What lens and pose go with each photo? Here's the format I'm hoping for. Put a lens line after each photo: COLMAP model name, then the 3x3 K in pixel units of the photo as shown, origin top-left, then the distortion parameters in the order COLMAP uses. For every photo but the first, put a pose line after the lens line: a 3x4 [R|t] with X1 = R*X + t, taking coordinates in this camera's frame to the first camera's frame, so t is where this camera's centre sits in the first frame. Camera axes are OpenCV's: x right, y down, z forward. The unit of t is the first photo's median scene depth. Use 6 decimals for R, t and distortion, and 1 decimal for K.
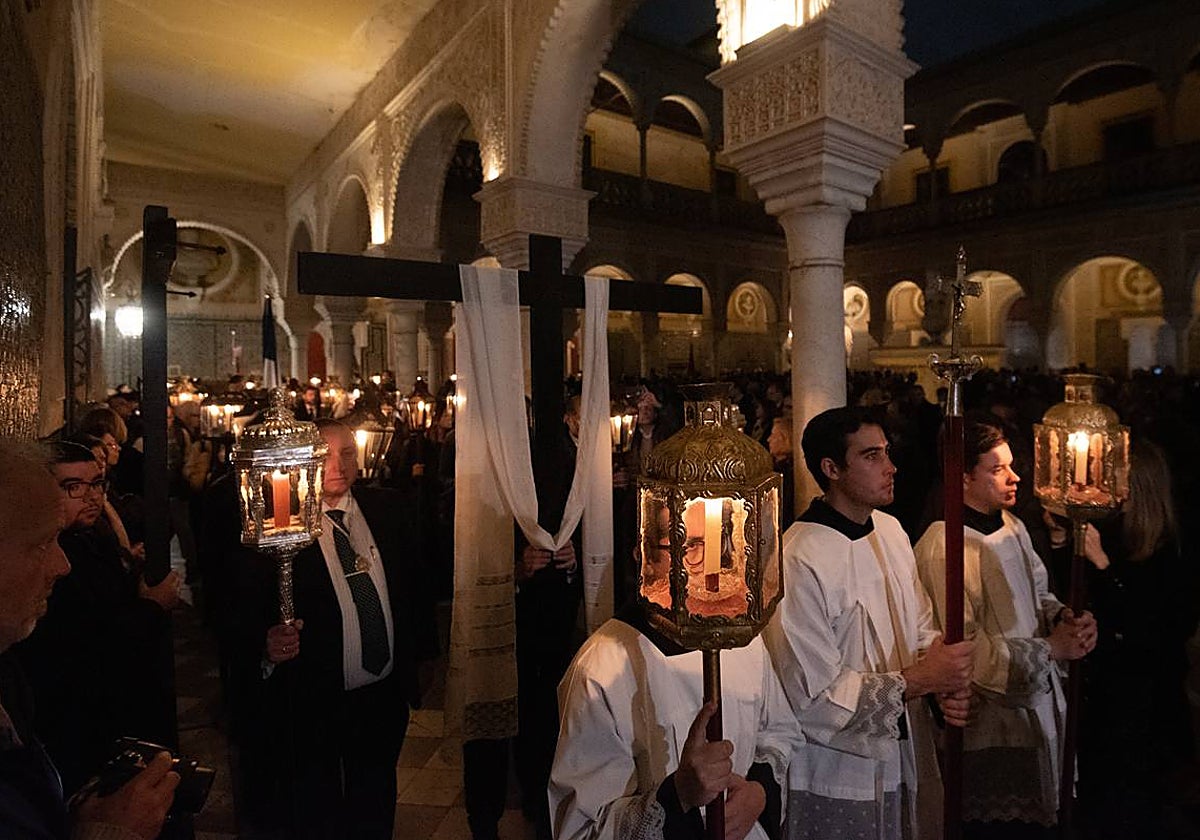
lens RADIAL K [[546.1, 0, 598.4], [0, 546.1, 378.4], [0, 0, 1]] dist [0.001891, 0.000369]
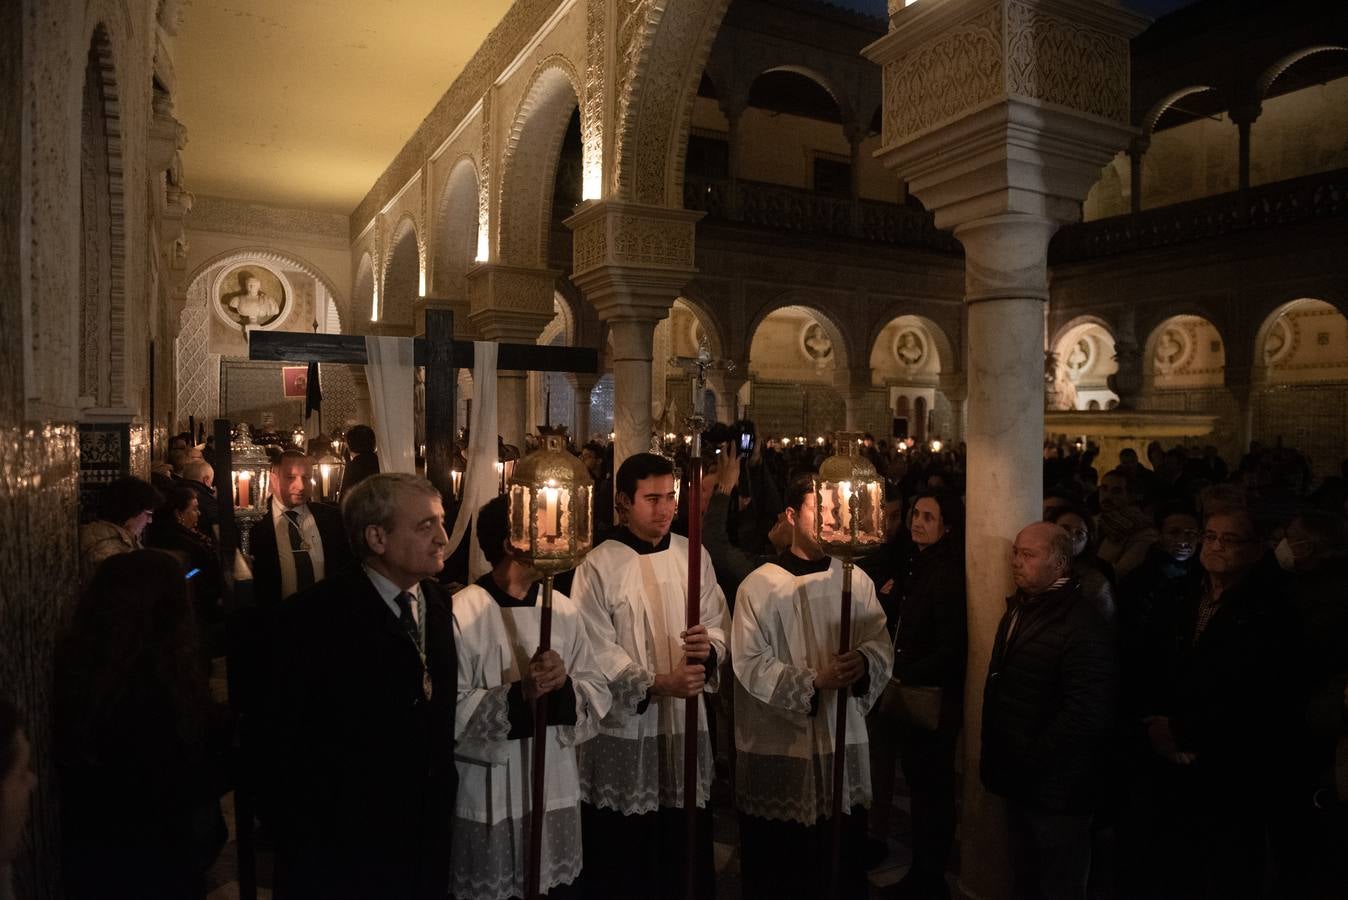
lens RADIAL K [[905.4, 0, 679.5], [0, 905.4, 457.6], [0, 0, 1]] dist [-0.063035, 0.000772]
pose [[0.977415, 0.020162, -0.210366, 0.230084], [-0.018855, 0.999788, 0.008217, 0.004978], [0.210487, -0.004064, 0.977588, -0.263499]]
